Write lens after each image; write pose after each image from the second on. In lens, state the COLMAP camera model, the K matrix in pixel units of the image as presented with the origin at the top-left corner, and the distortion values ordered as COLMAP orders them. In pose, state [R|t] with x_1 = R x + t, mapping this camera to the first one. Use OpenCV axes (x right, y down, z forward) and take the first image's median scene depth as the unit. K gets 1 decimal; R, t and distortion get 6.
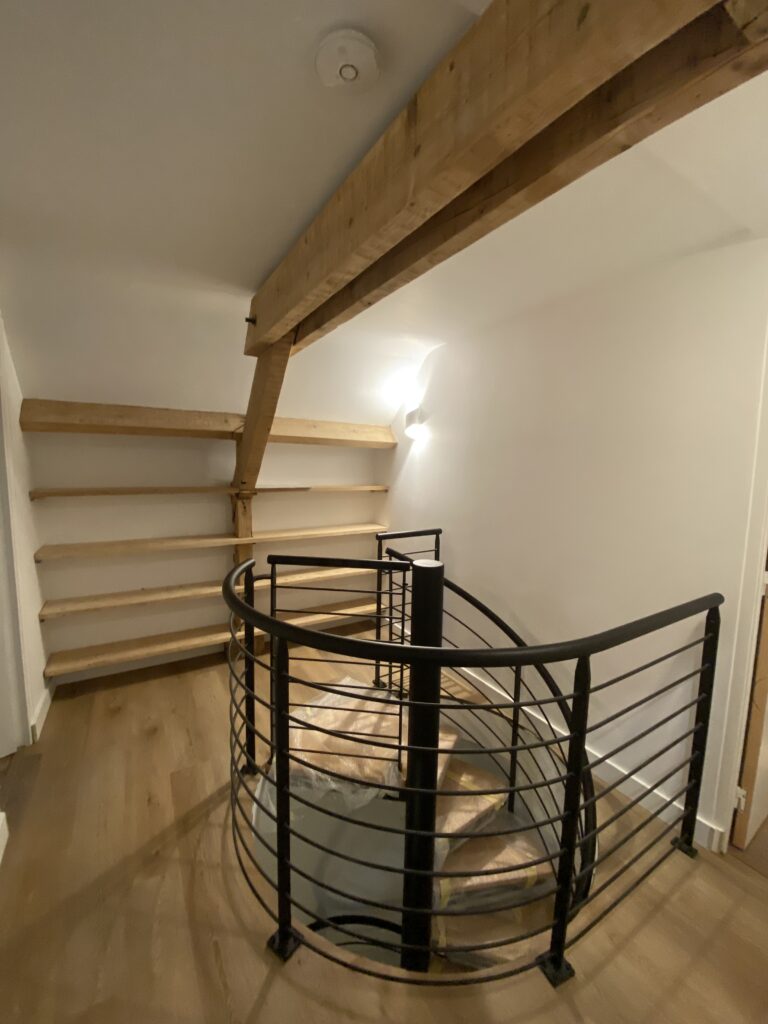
lens RADIAL K [[410.8, 0, 382.7], [0, 410.8, 512.2], [0, 0, 1]] dist [0.013575, -0.016413]
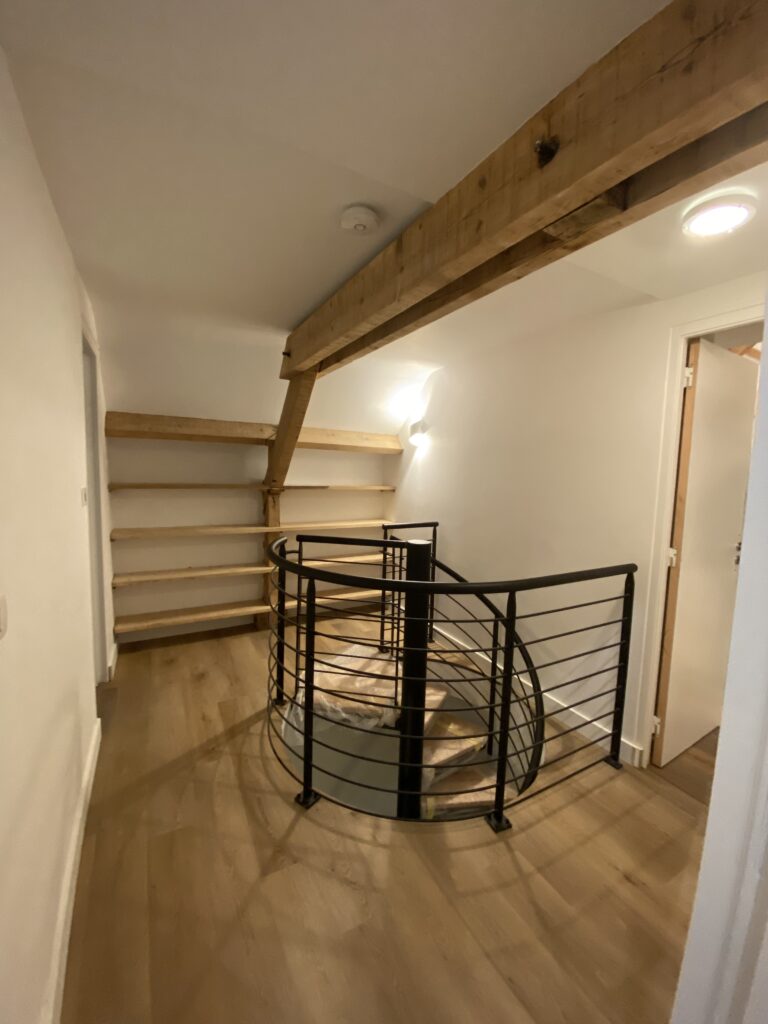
lens RADIAL K [[410.8, 0, 382.4], [0, 410.8, 512.1], [0, 0, 1]] dist [0.013575, -0.016413]
pose [[0.999185, 0.015820, -0.037126, 0.040372], [-0.016412, 0.999742, -0.015694, 0.052623], [0.036868, 0.016291, 0.999187, -0.302285]]
